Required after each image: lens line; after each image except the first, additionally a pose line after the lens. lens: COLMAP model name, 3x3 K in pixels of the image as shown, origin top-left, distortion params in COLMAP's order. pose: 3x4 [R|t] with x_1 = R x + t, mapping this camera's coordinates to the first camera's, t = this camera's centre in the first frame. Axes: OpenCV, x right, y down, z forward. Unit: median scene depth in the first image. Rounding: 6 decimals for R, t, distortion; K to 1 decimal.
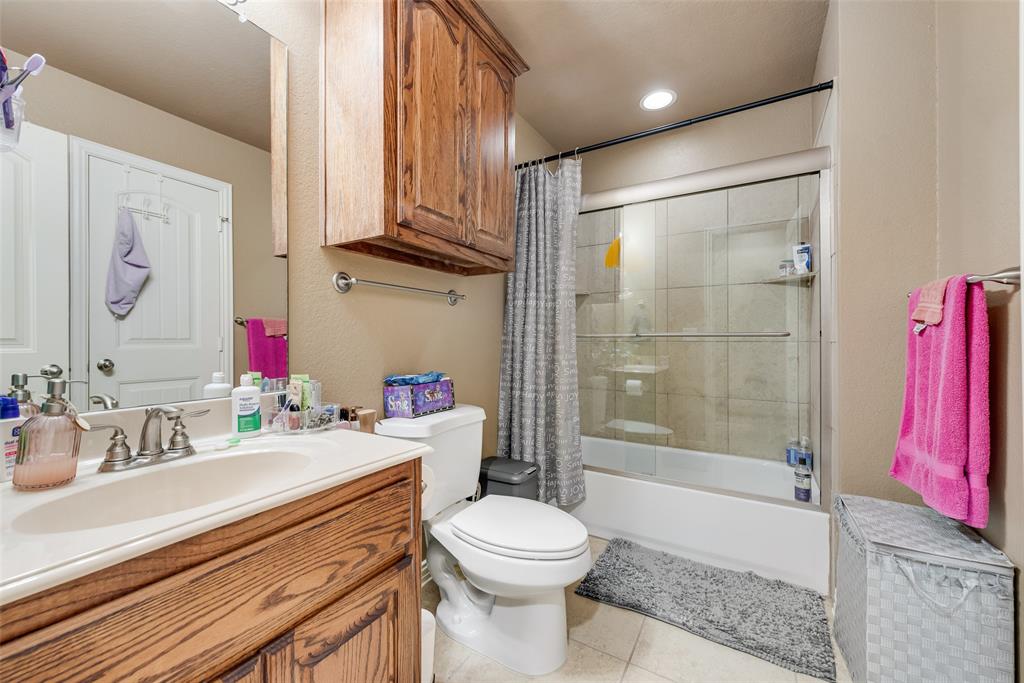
lens RADIAL K [[401.6, 0, 512.6], [0, 401.6, 344.3], [0, 0, 1]] dist [0.001880, -0.000191]
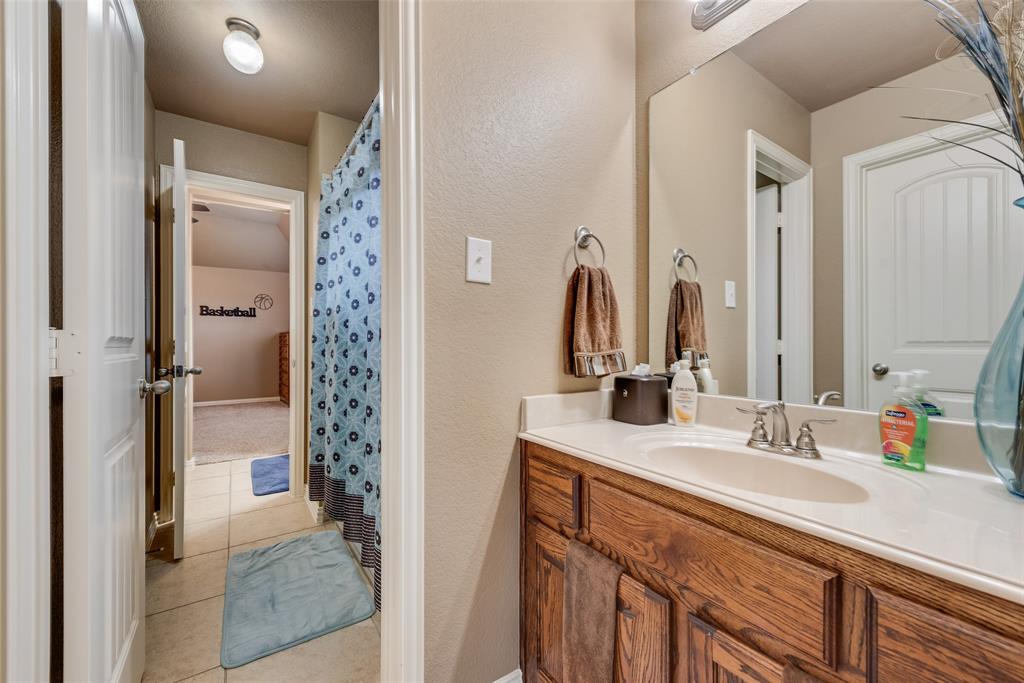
lens RADIAL K [[401.6, 0, 511.8], [0, 401.6, 341.6], [0, 0, 1]] dist [0.001880, -0.000191]
pose [[-0.403469, 0.000838, -0.914993, 0.488574], [0.002959, 0.999996, -0.000389, -0.033014], [0.914988, -0.002864, -0.403470, 0.710957]]
